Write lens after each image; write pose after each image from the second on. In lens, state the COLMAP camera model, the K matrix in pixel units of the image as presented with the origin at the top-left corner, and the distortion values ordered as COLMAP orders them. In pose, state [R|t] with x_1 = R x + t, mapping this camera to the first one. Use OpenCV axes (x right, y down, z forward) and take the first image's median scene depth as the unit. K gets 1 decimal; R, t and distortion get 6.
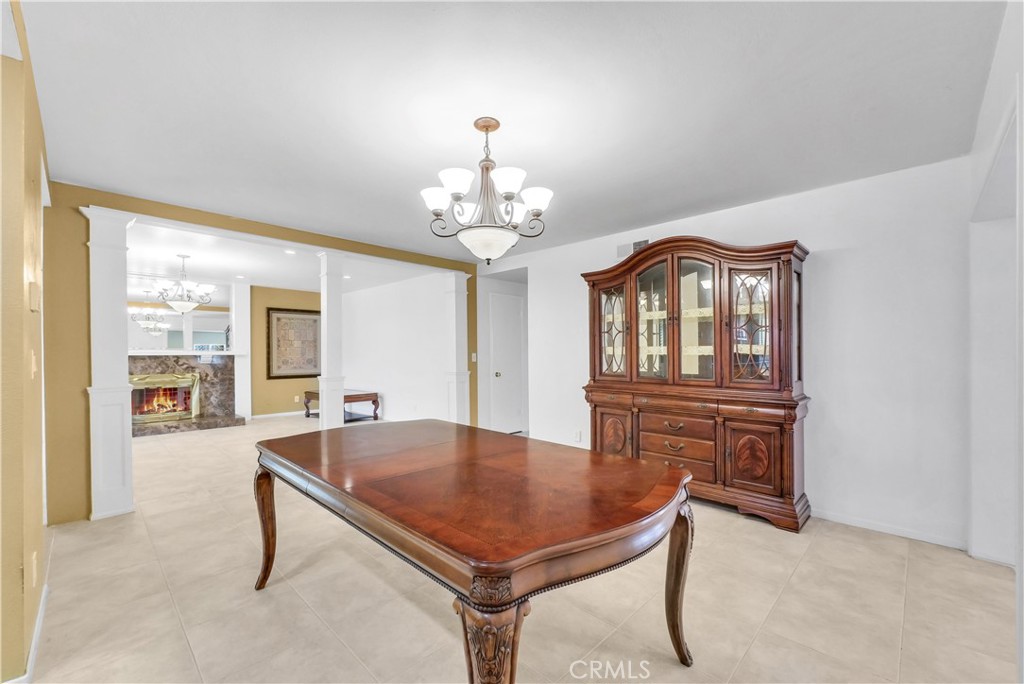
lens RADIAL K [[419.8, 0, 509.4], [0, 419.8, 349.0], [0, 0, 1]] dist [-0.000307, 0.000805]
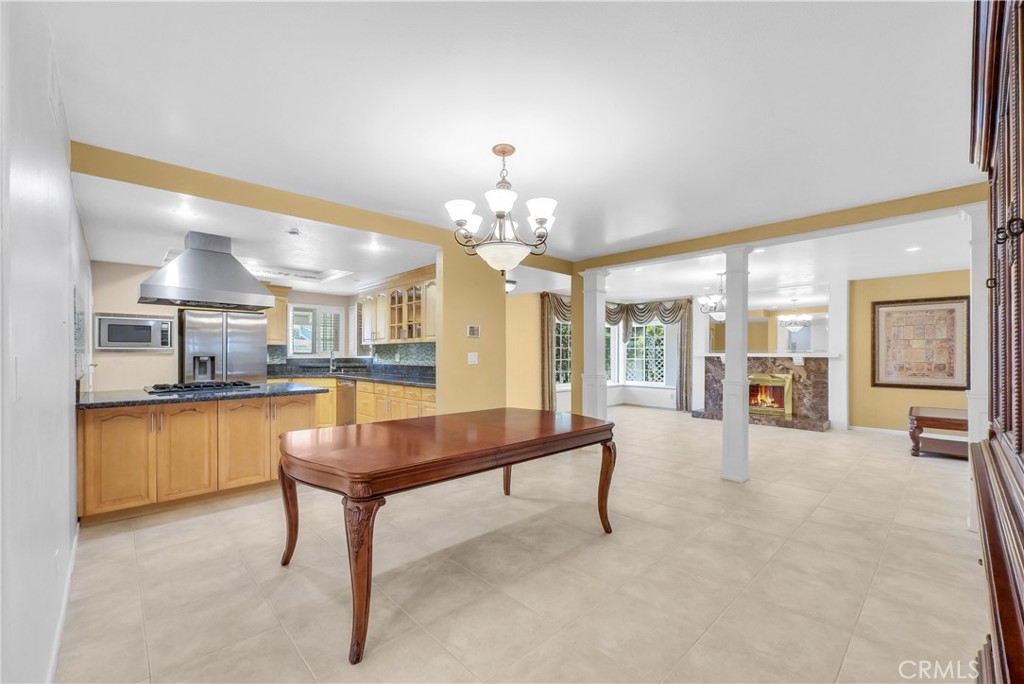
lens RADIAL K [[419.8, 0, 512.2], [0, 419.8, 351.9], [0, 0, 1]] dist [-0.000307, 0.000805]
pose [[-0.028415, -0.004110, -0.999588, 0.323198], [0.002077, 0.999989, -0.004171, 0.004424], [0.999594, -0.002194, -0.028406, 0.324827]]
